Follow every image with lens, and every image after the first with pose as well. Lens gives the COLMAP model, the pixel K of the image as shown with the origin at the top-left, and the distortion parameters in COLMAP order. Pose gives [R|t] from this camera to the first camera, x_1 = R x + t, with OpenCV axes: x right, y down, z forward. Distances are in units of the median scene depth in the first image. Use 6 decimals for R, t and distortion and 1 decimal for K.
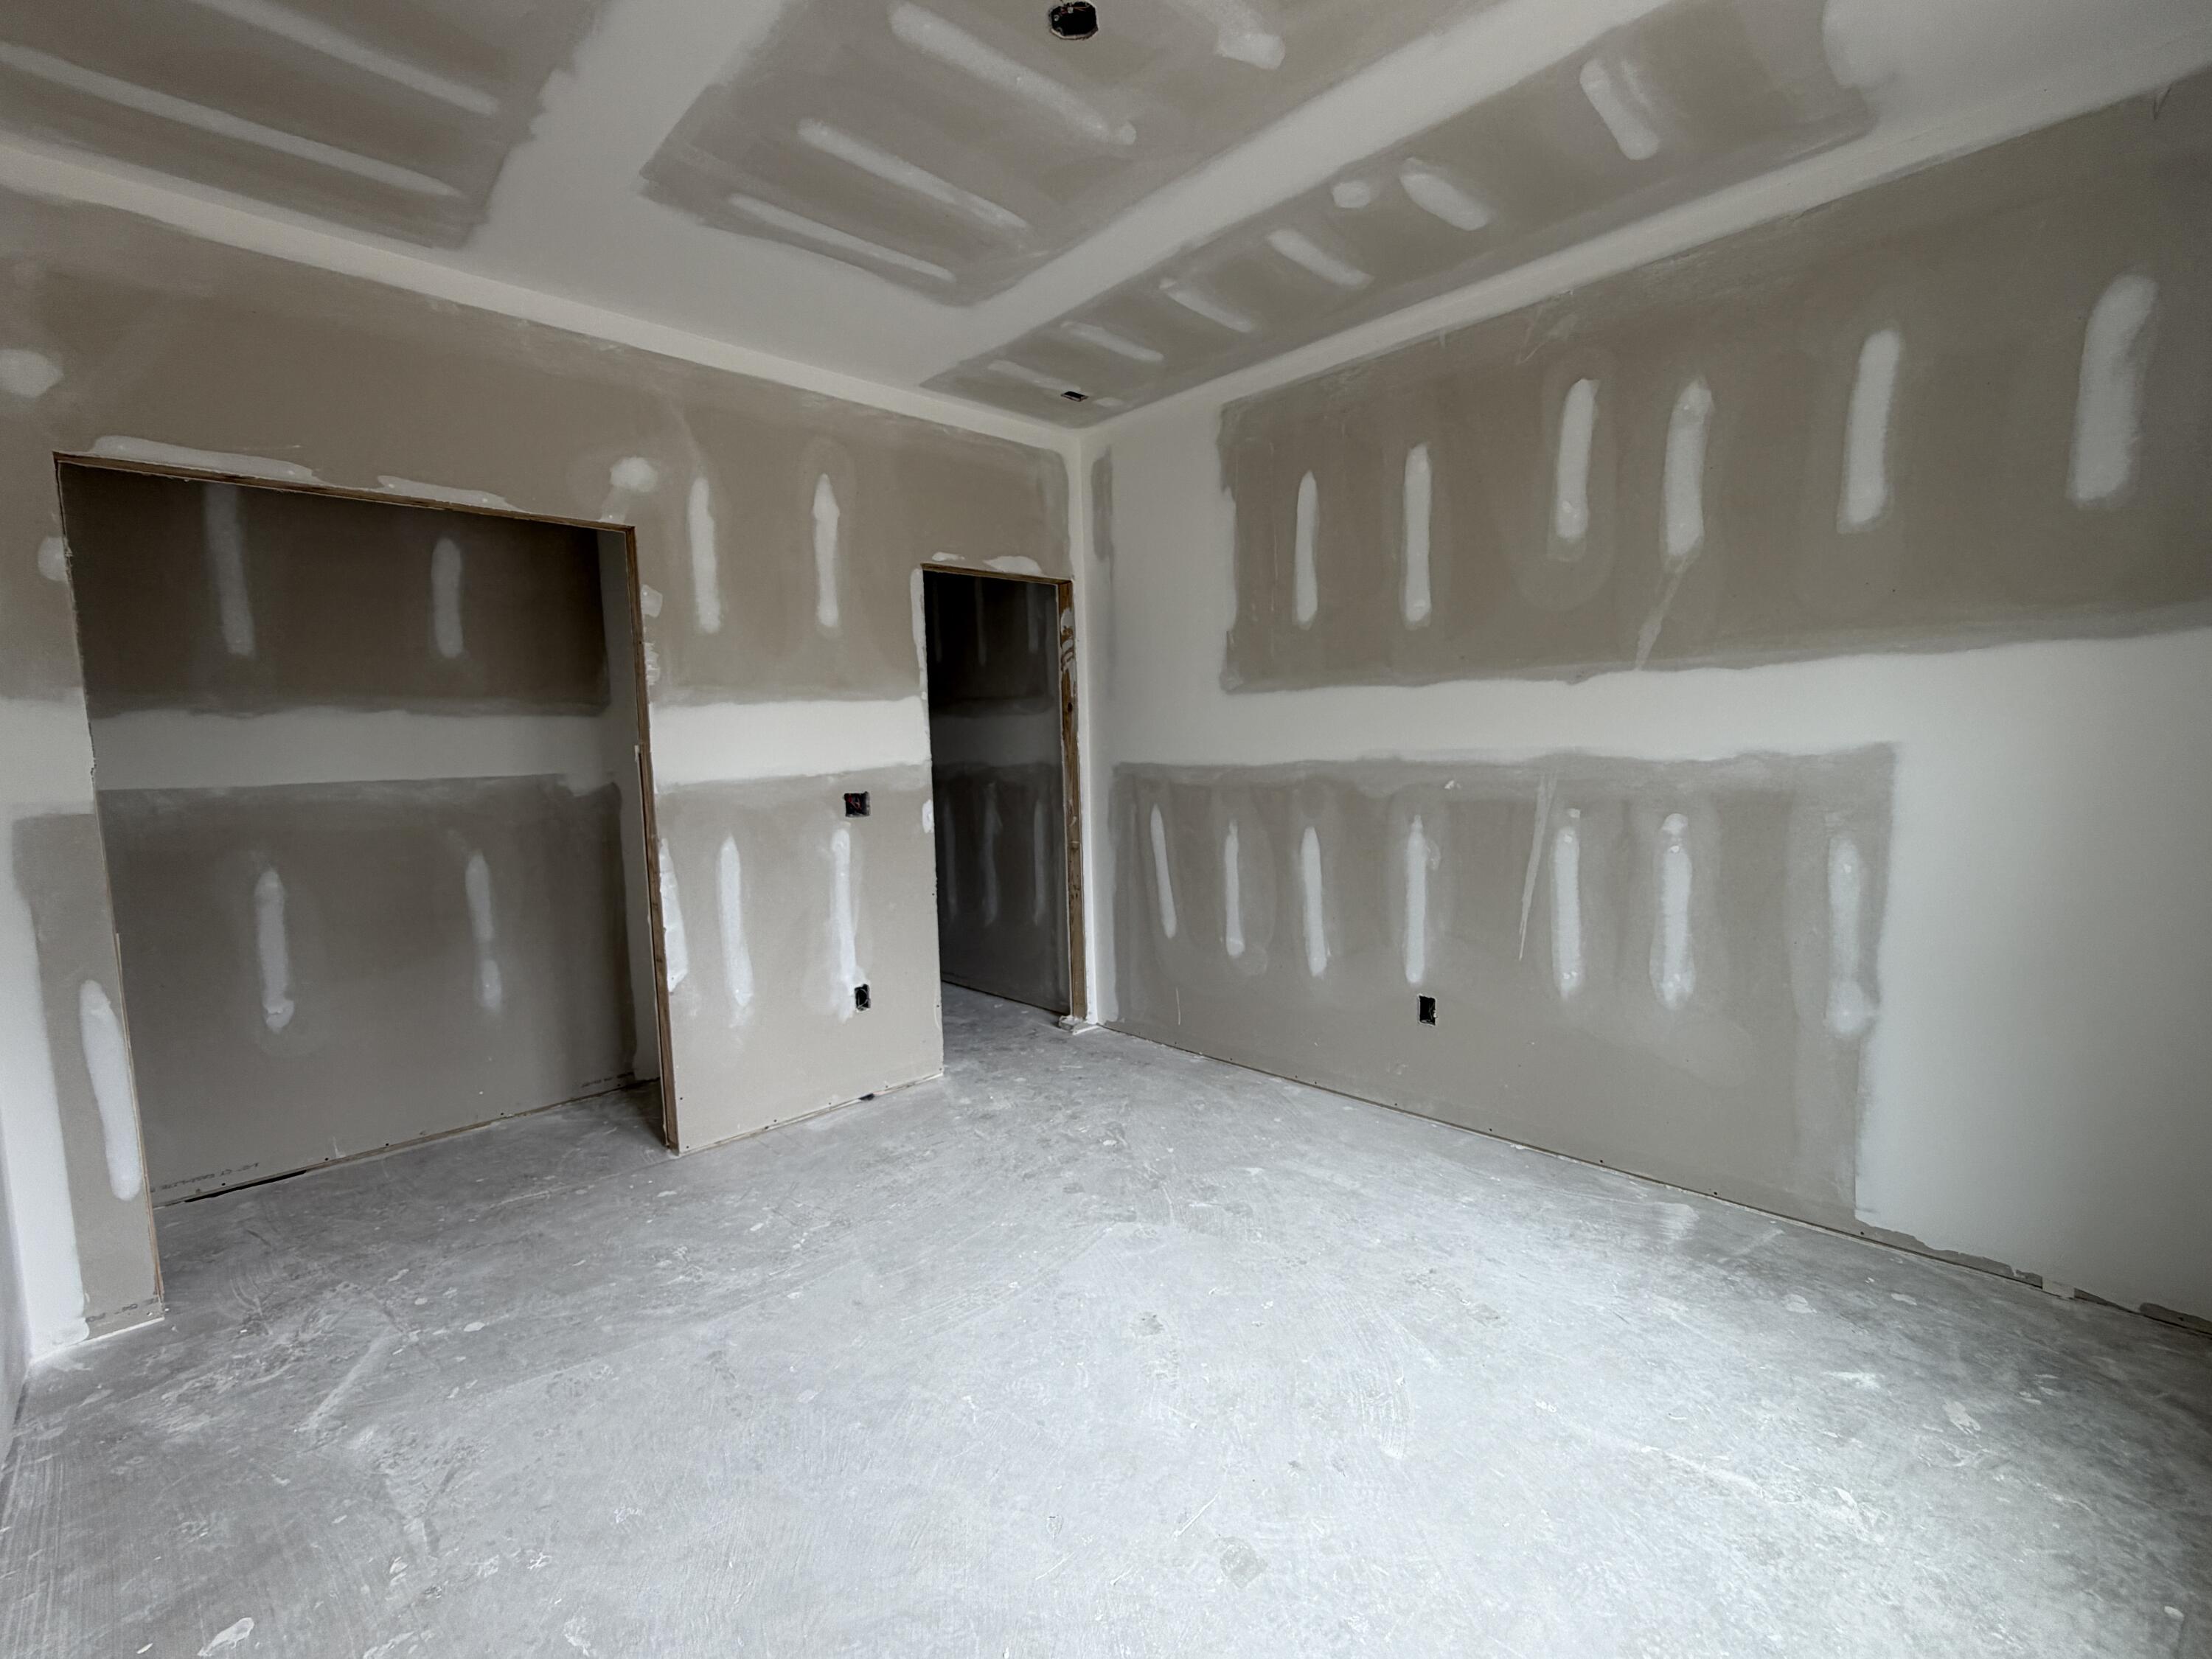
lens RADIAL K [[1031.3, 0, 1106.0], [0, 1031.3, 829.5], [0, 0, 1]] dist [0.044068, -0.000069]
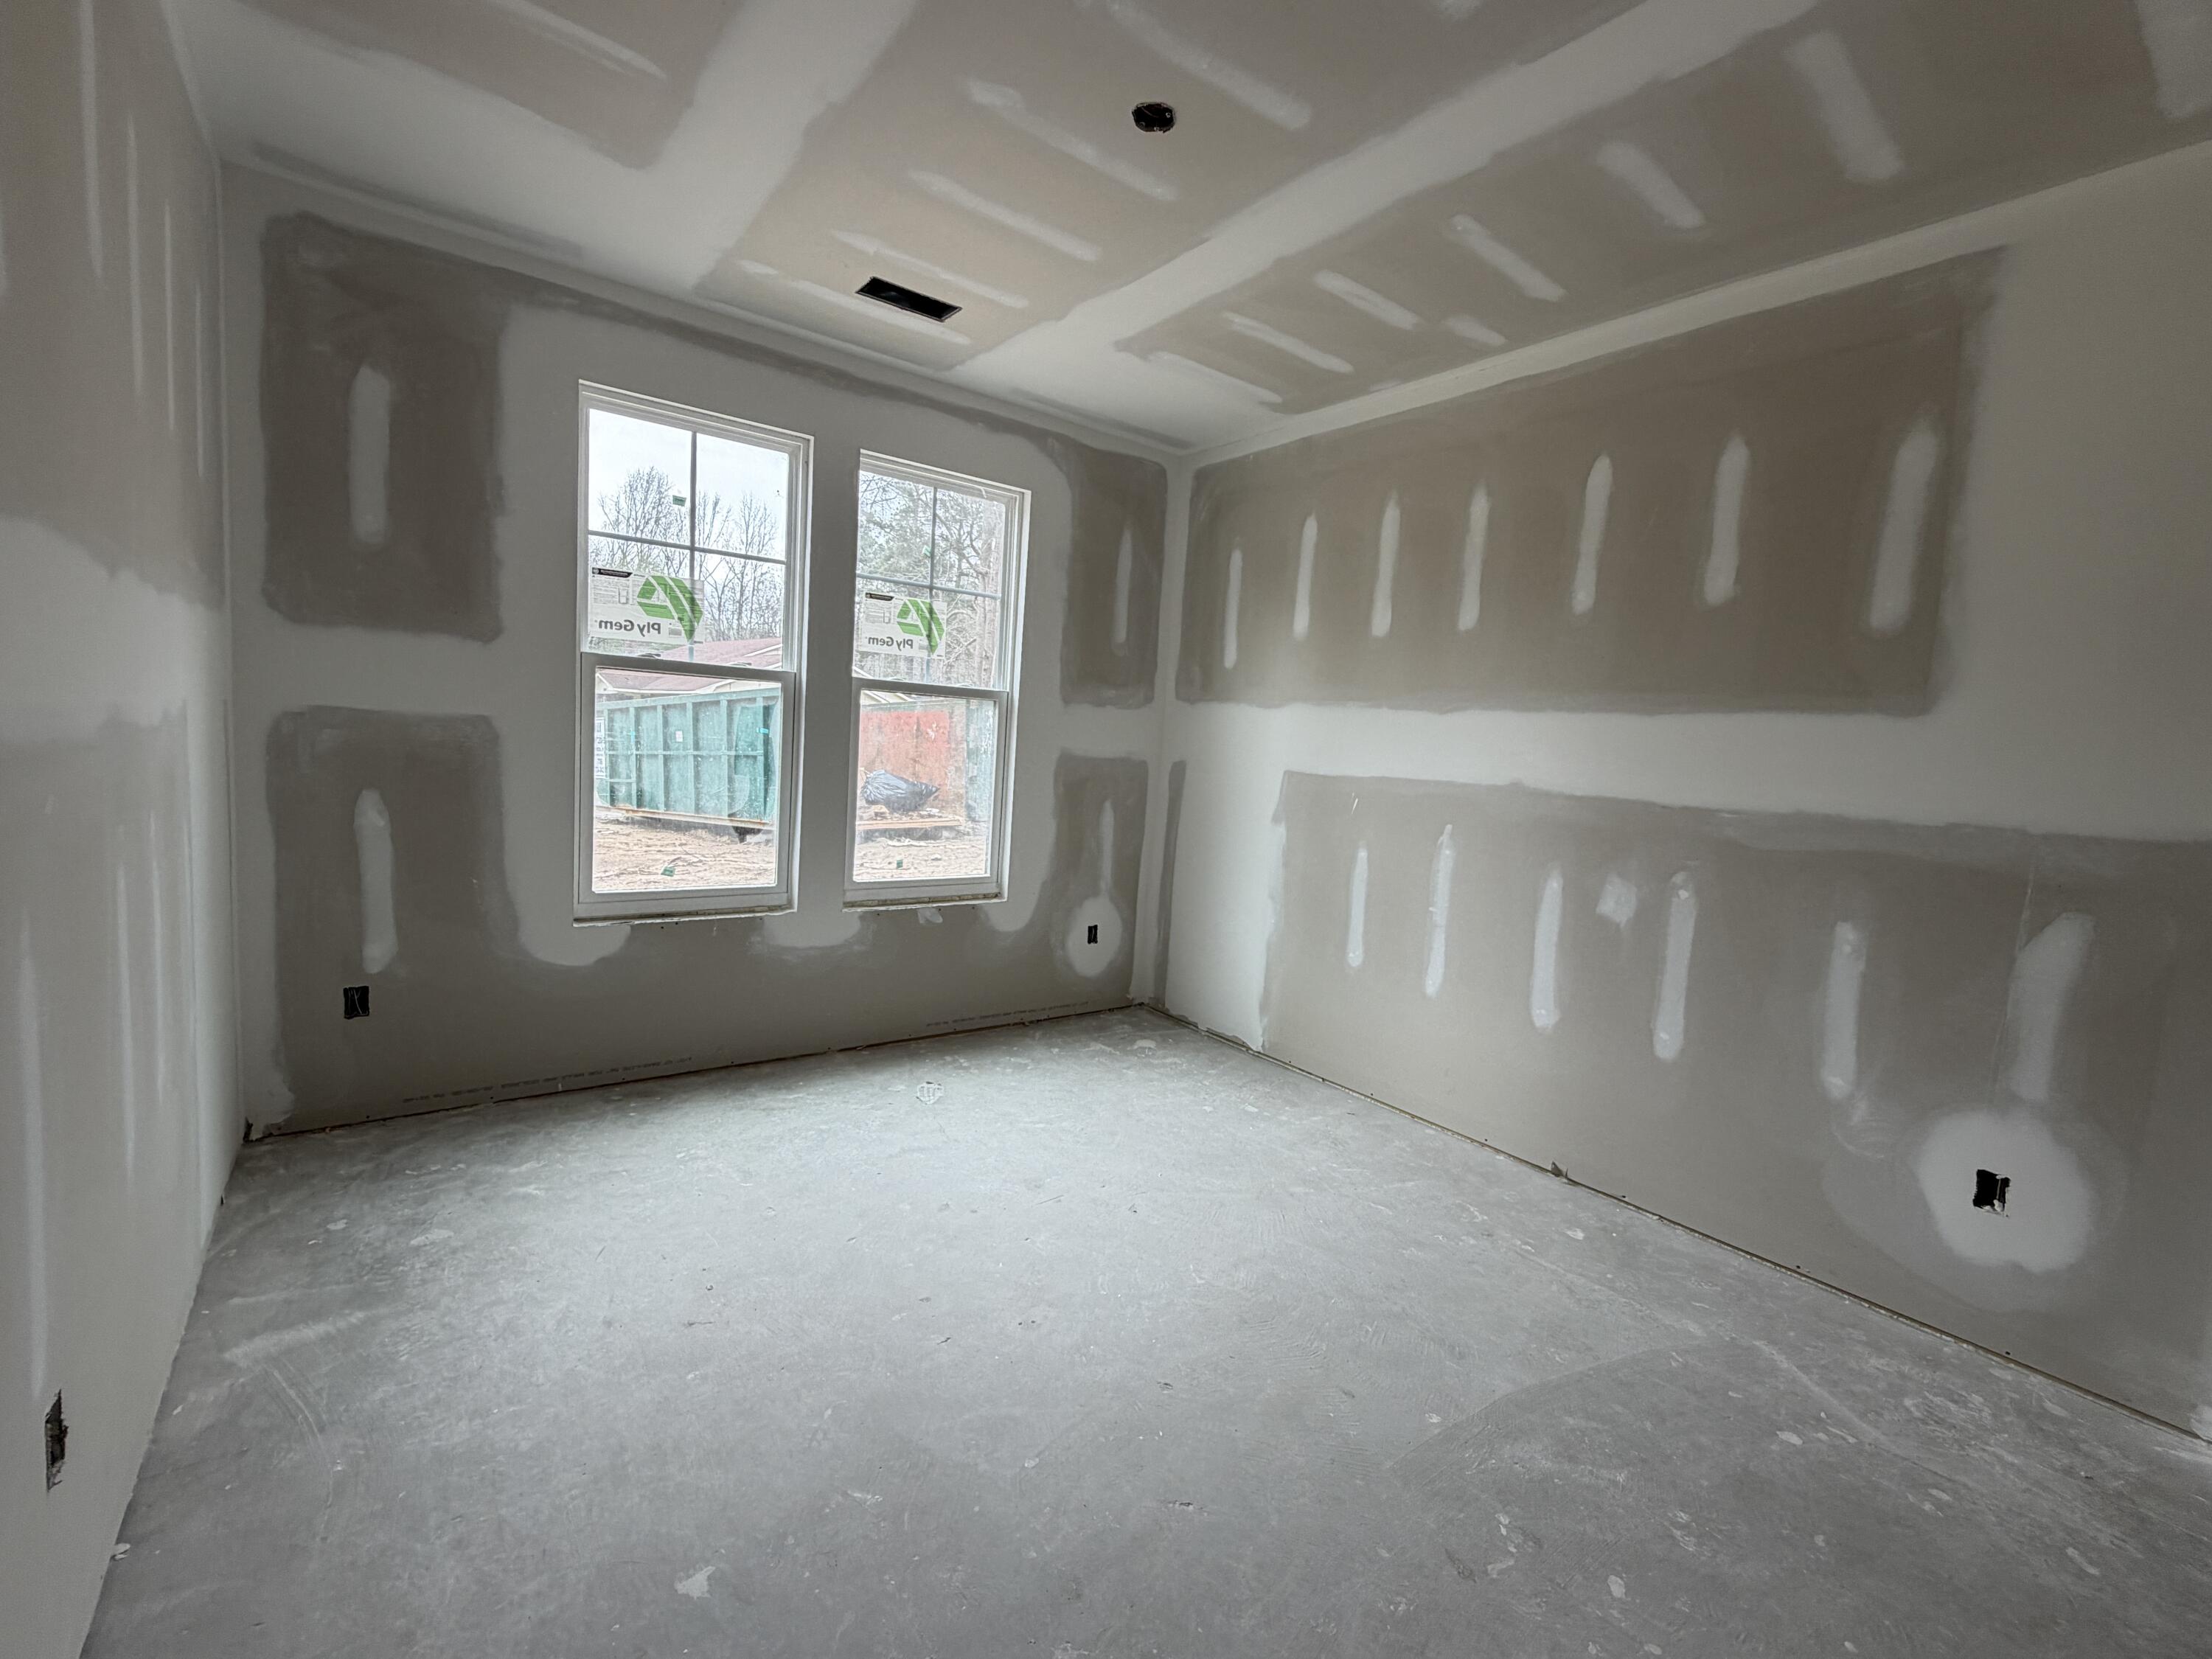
lens RADIAL K [[1031.3, 0, 1106.0], [0, 1031.3, 829.5], [0, 0, 1]] dist [0.044068, -0.000069]
pose [[-0.992280, -0.046531, 0.114956, -0.130569], [-0.026121, 0.984566, 0.173051, -0.166109], [-0.121234, 0.168712, -0.978181, 1.984556]]
